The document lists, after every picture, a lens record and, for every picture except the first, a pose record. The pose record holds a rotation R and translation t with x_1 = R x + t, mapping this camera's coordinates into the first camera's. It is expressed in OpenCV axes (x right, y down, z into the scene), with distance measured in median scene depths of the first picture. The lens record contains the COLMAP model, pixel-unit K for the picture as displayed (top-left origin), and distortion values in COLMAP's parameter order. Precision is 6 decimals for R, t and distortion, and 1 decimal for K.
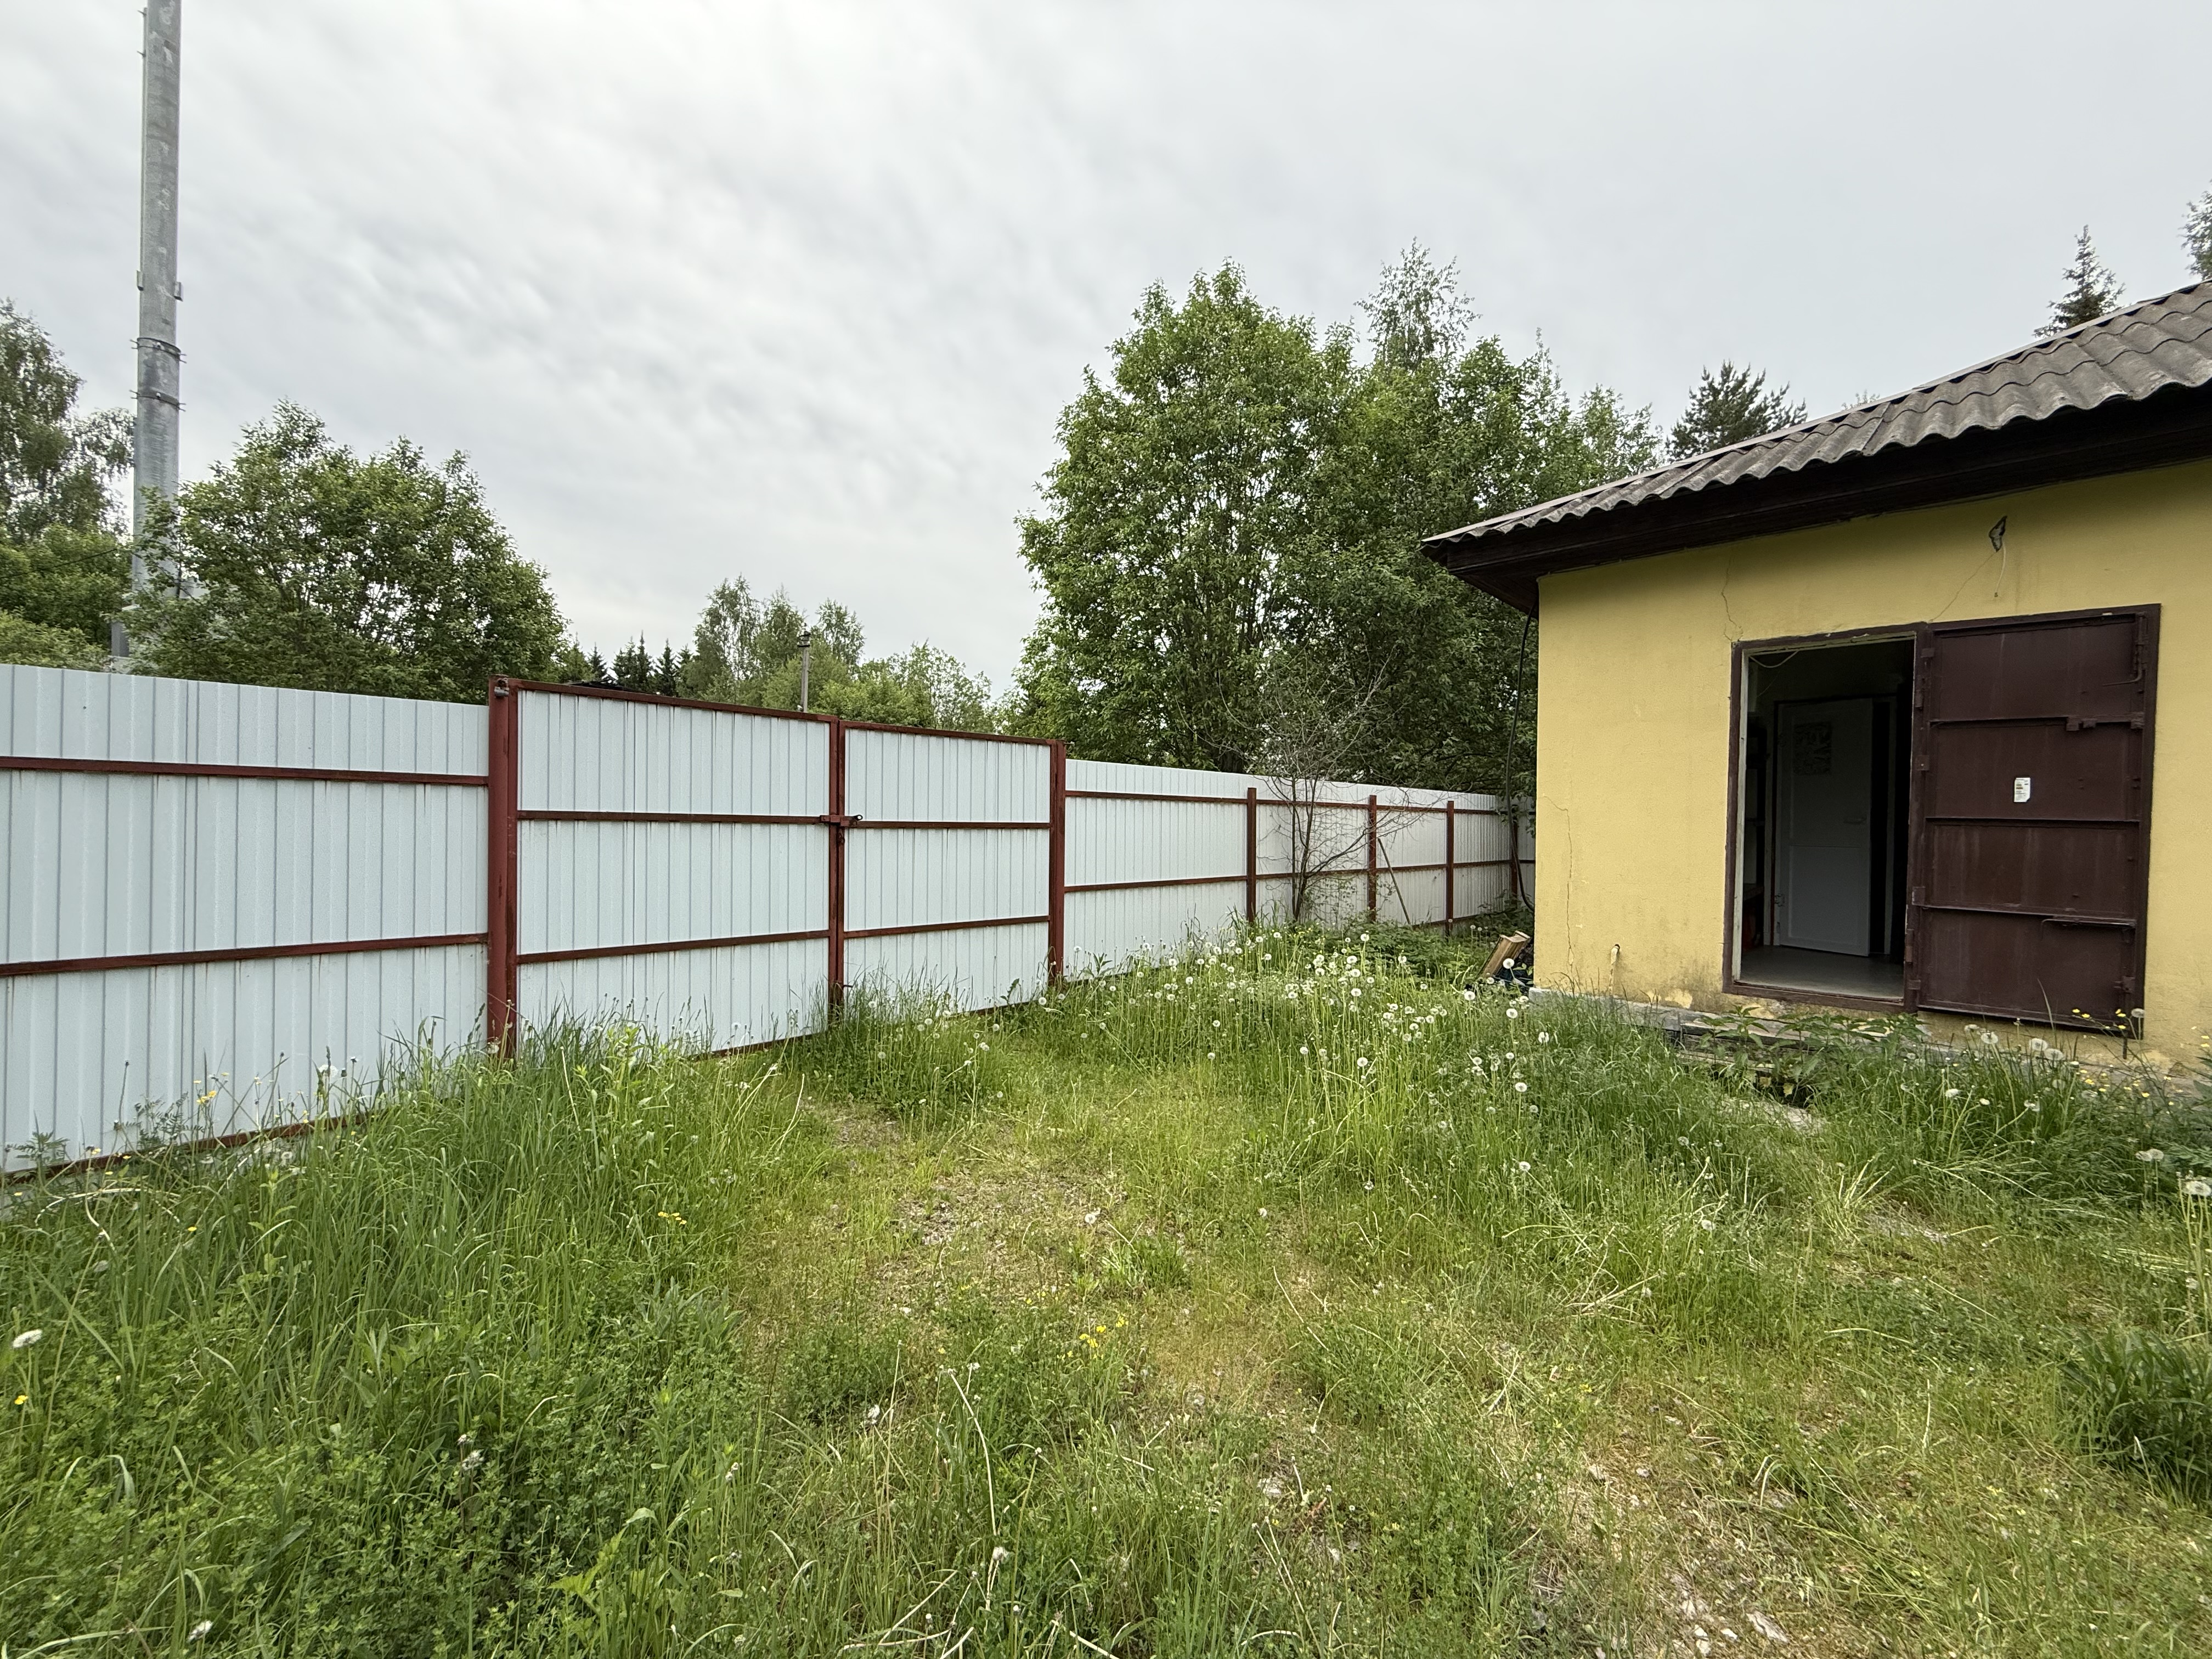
lens RADIAL K [[861.8, 0, 1111.9], [0, 861.8, 893.3], [0, 0, 1]] dist [-0.014937, -0.000189]
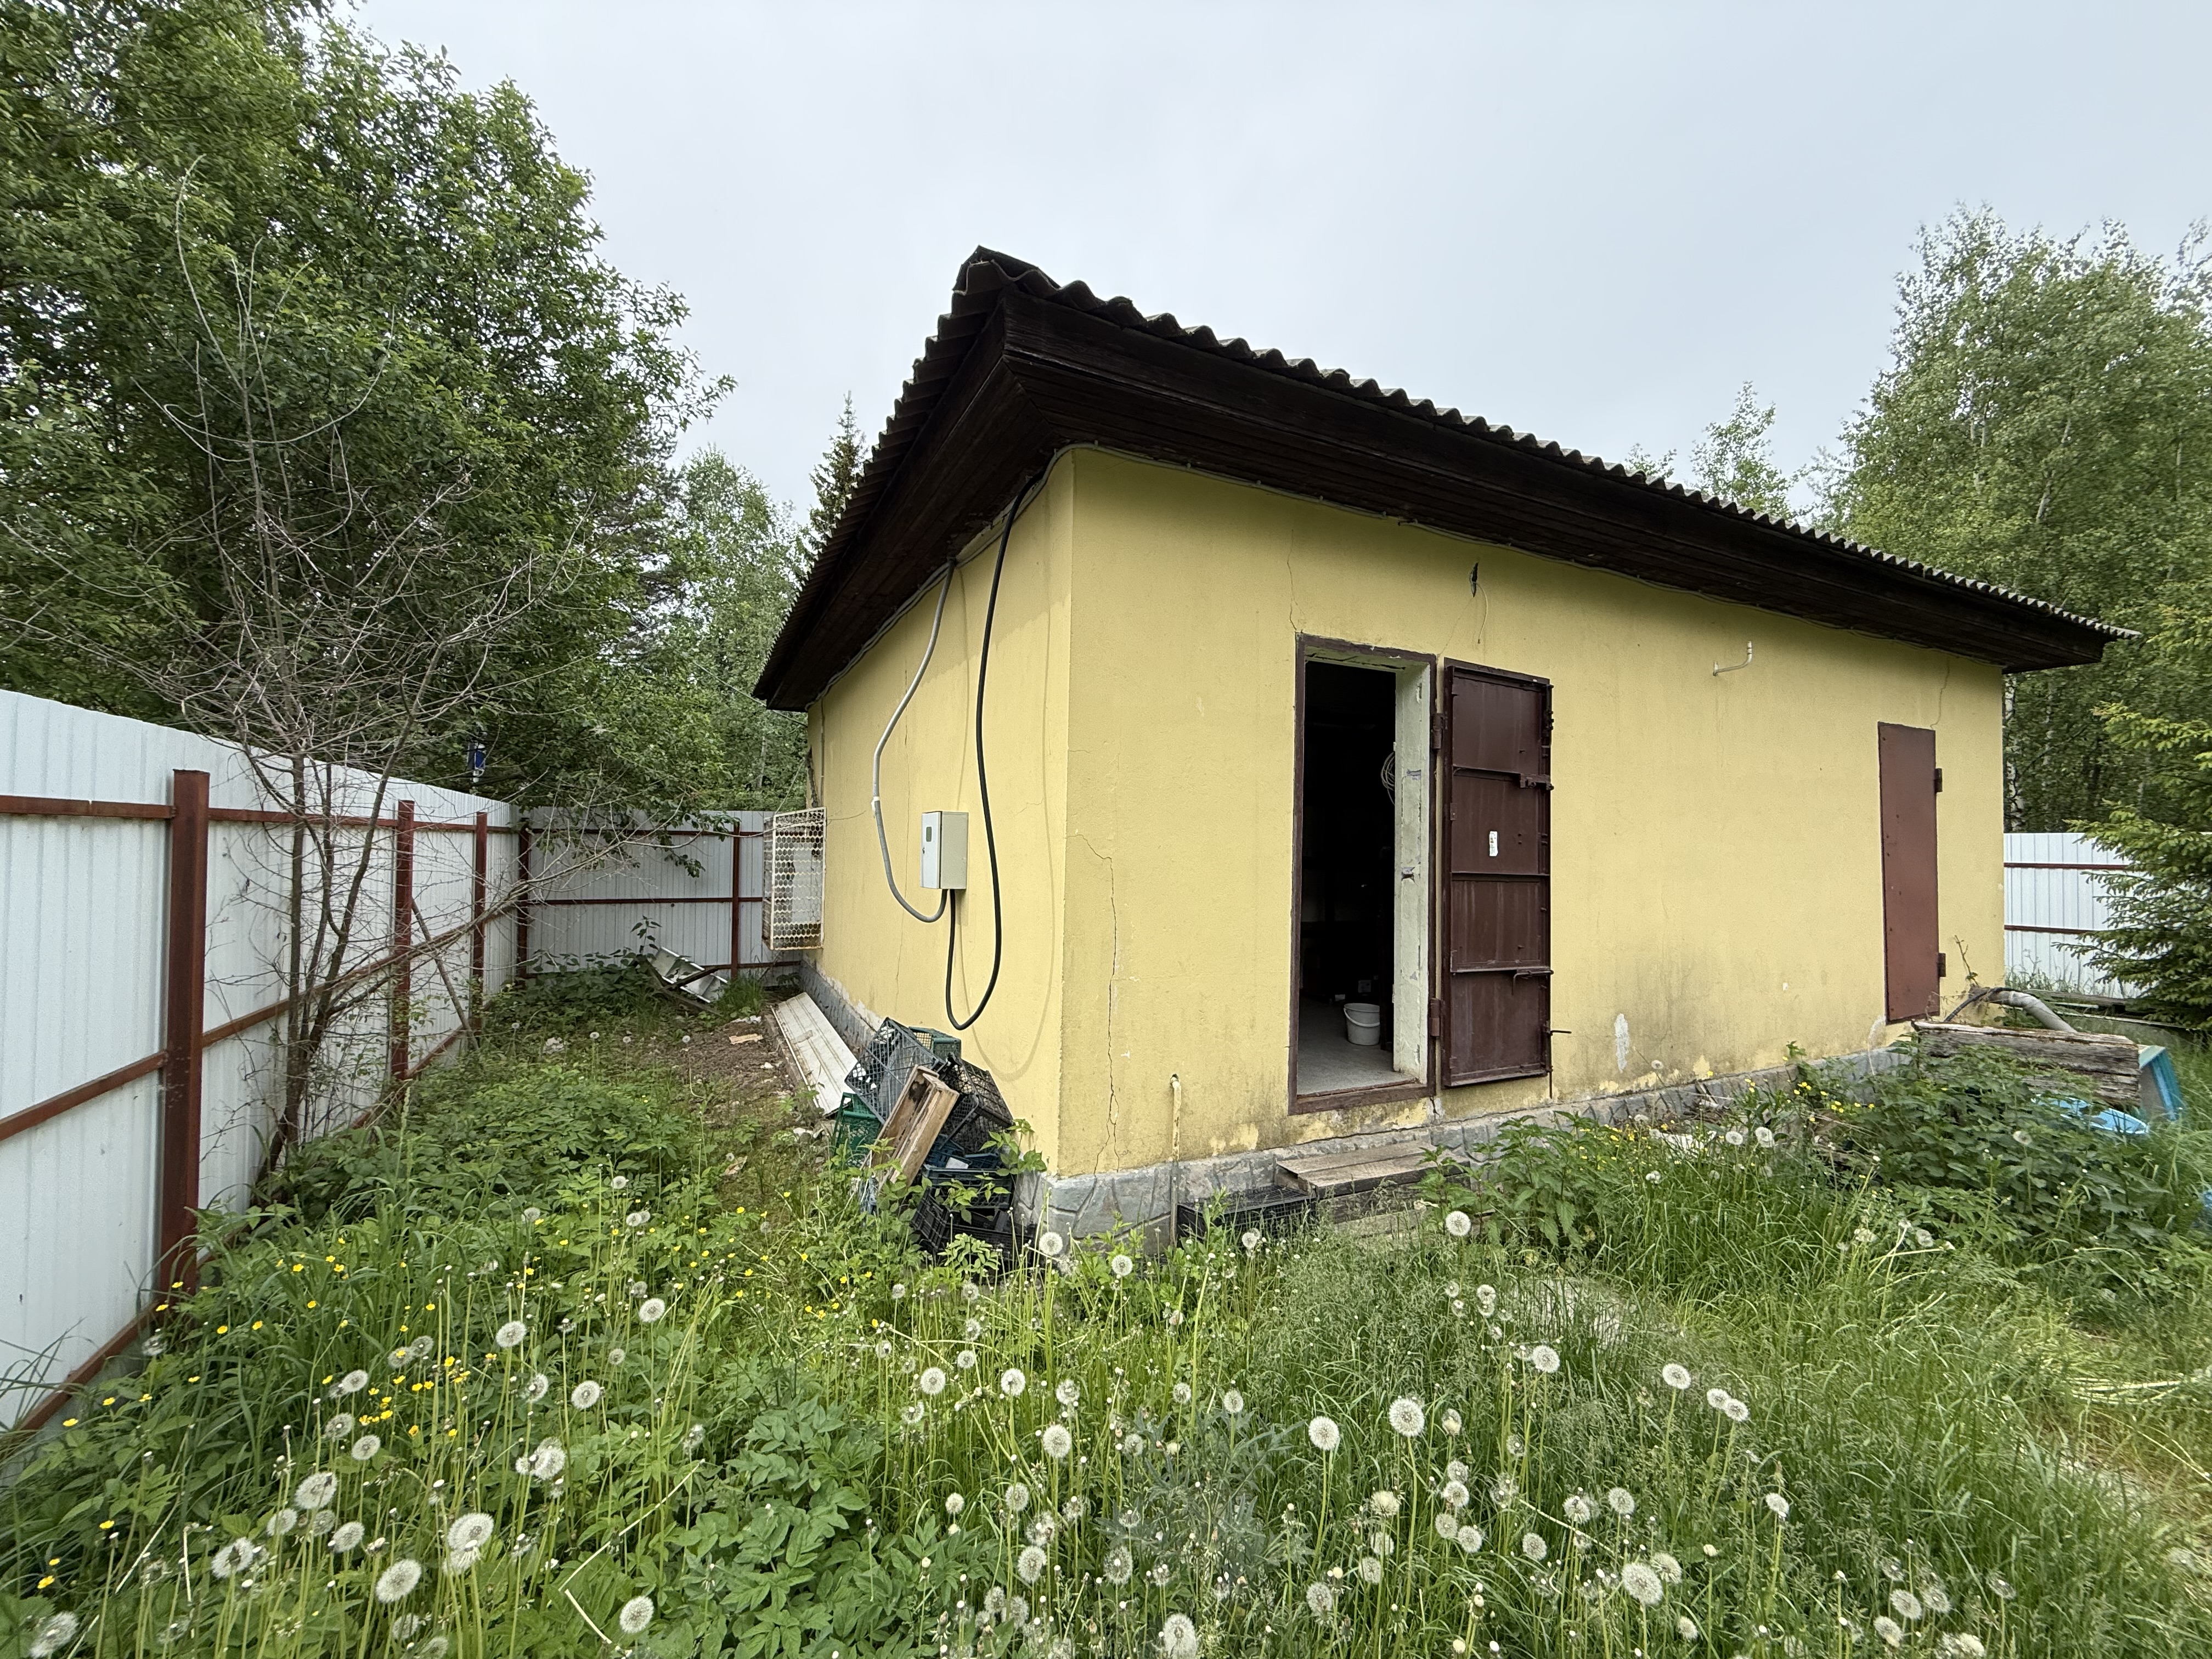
lens RADIAL K [[893.0, 0, 1106.8], [0, 893.0, 837.1], [0, 0, 1]] dist [0.001242, 0.000159]
pose [[0.362448, 0.008718, 0.931963, -0.032027], [0.060768, 0.997607, -0.032965, -0.082241], [-0.930021, 0.068582, 0.361051, 0.698710]]
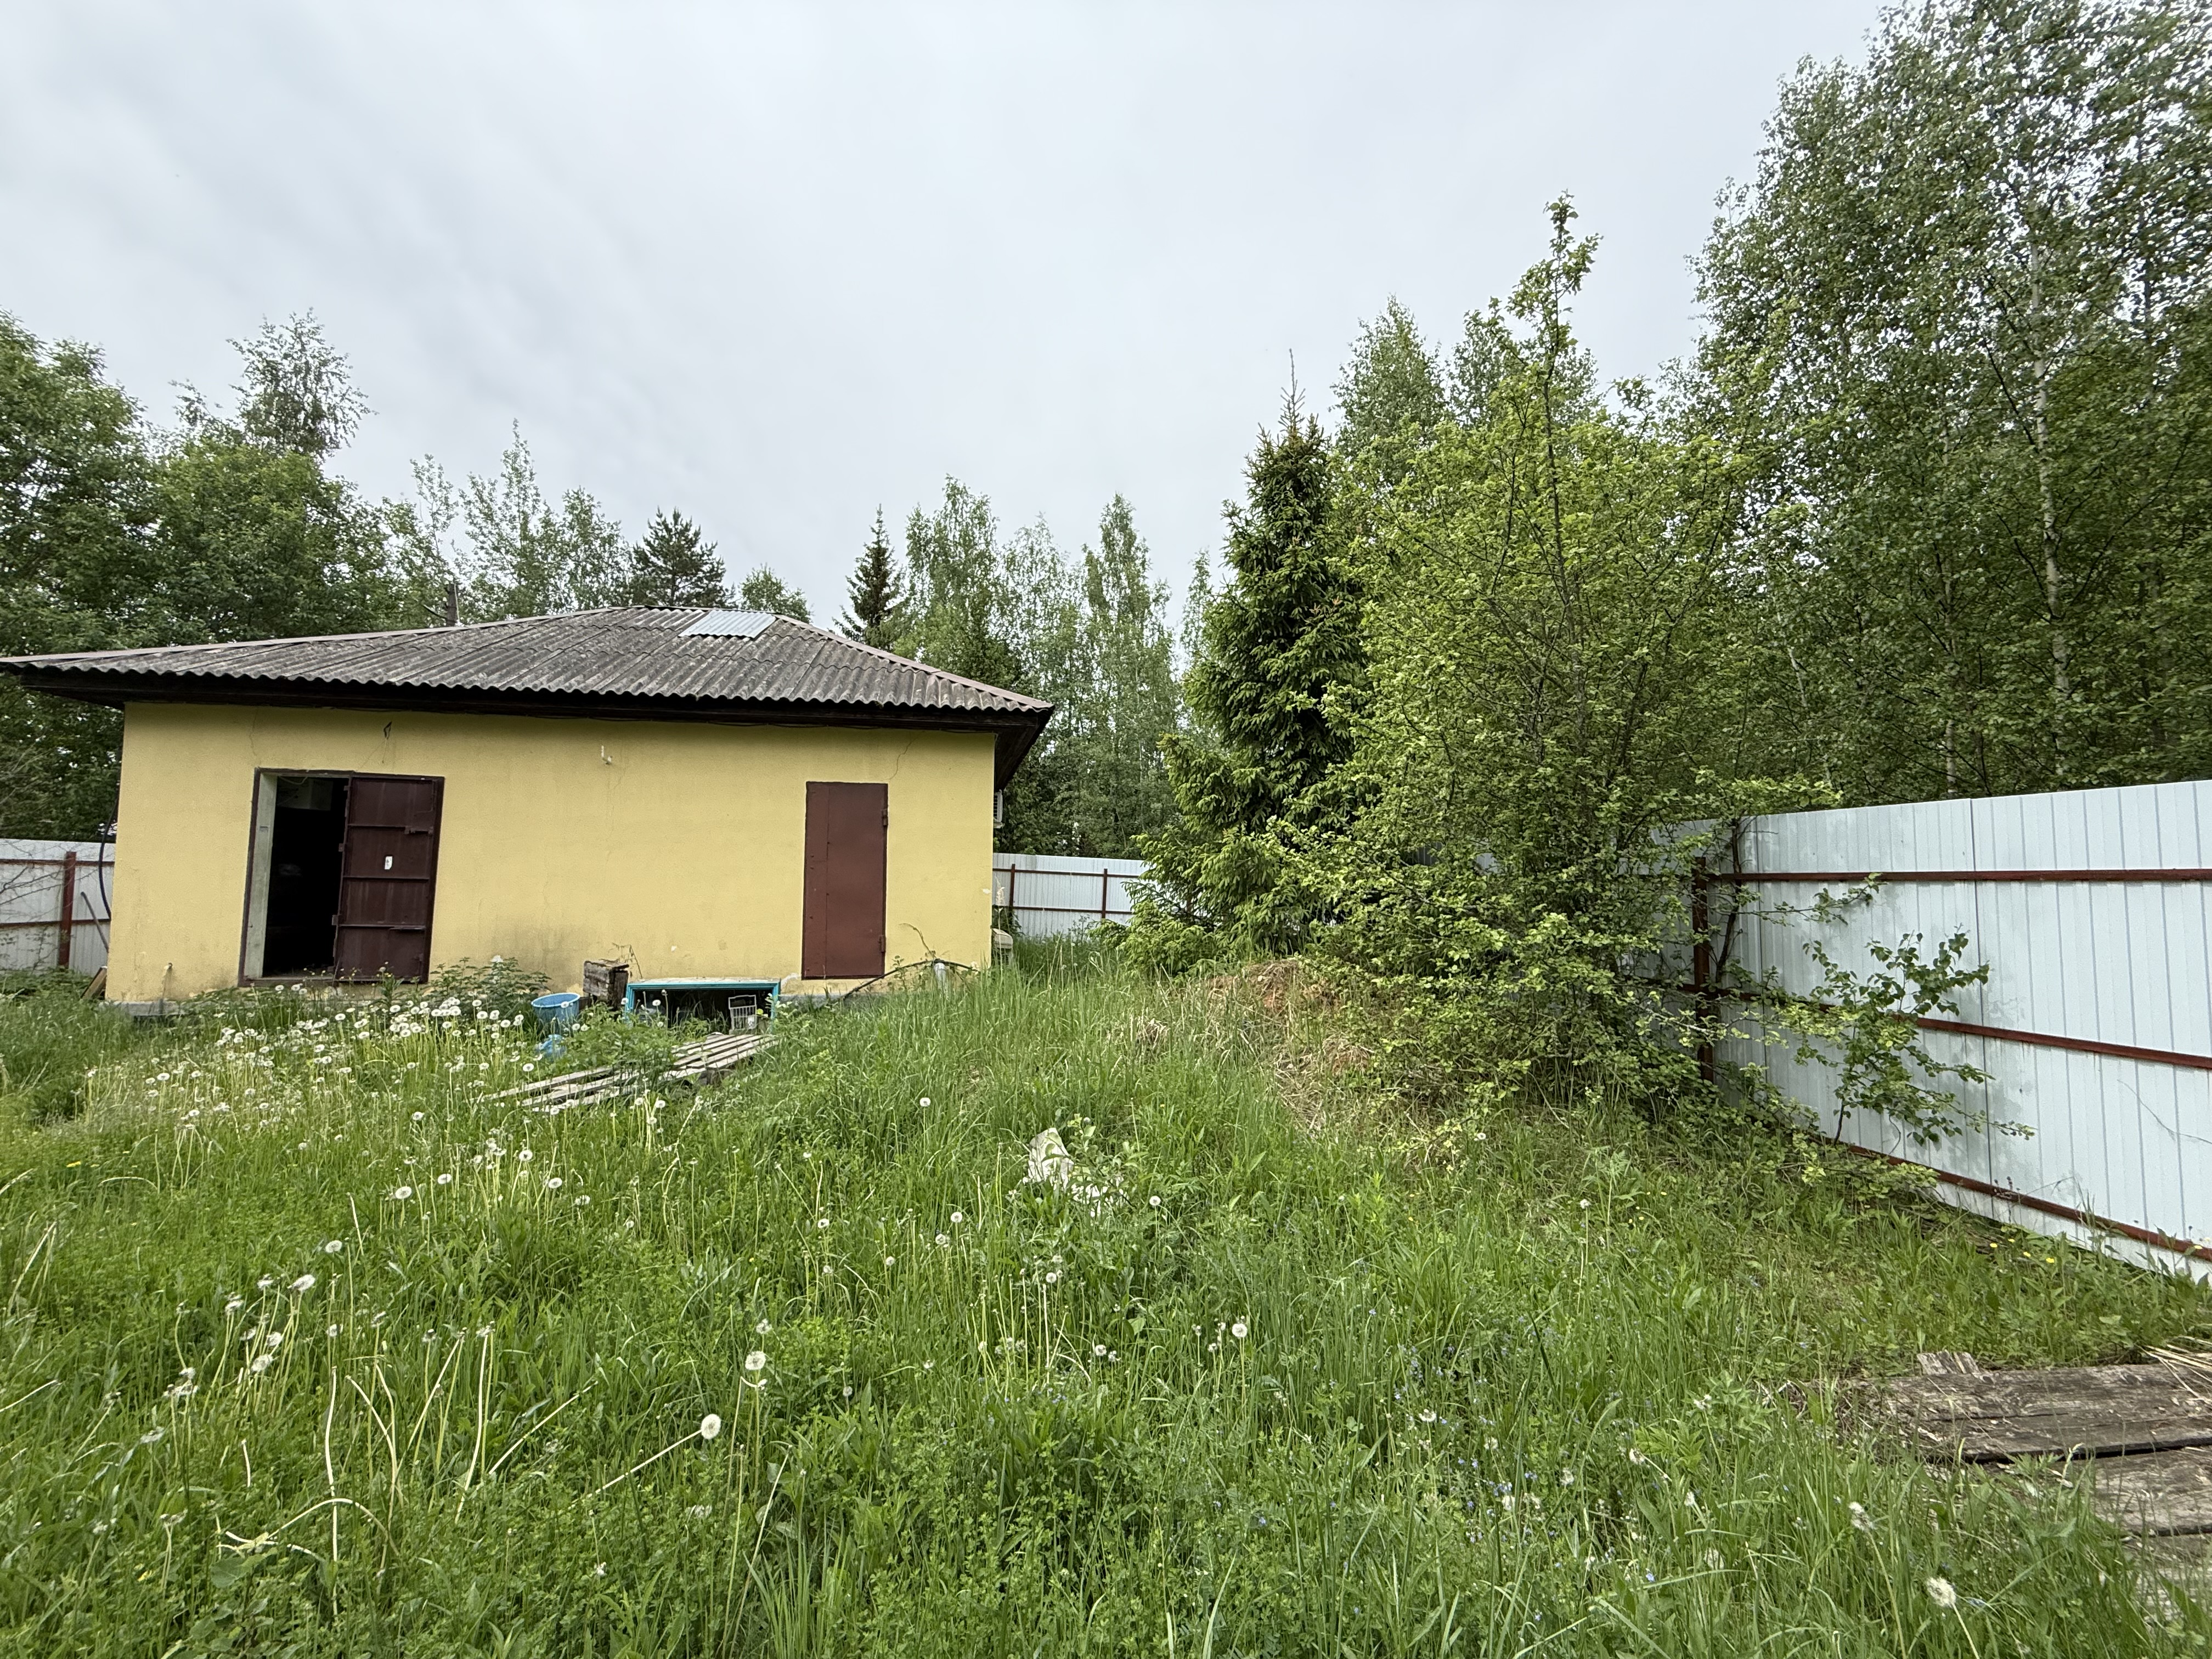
lens RADIAL K [[881.3, 0, 1098.7], [0, 881.3, 829.1], [0, 0, 1]] dist [0.001218, -0.000022]
pose [[0.595280, 0.041077, 0.802468, 0.273811], [0.061803, 0.993393, -0.096696, 0.064364], [-0.801138, 0.107156, 0.588808, -0.997572]]
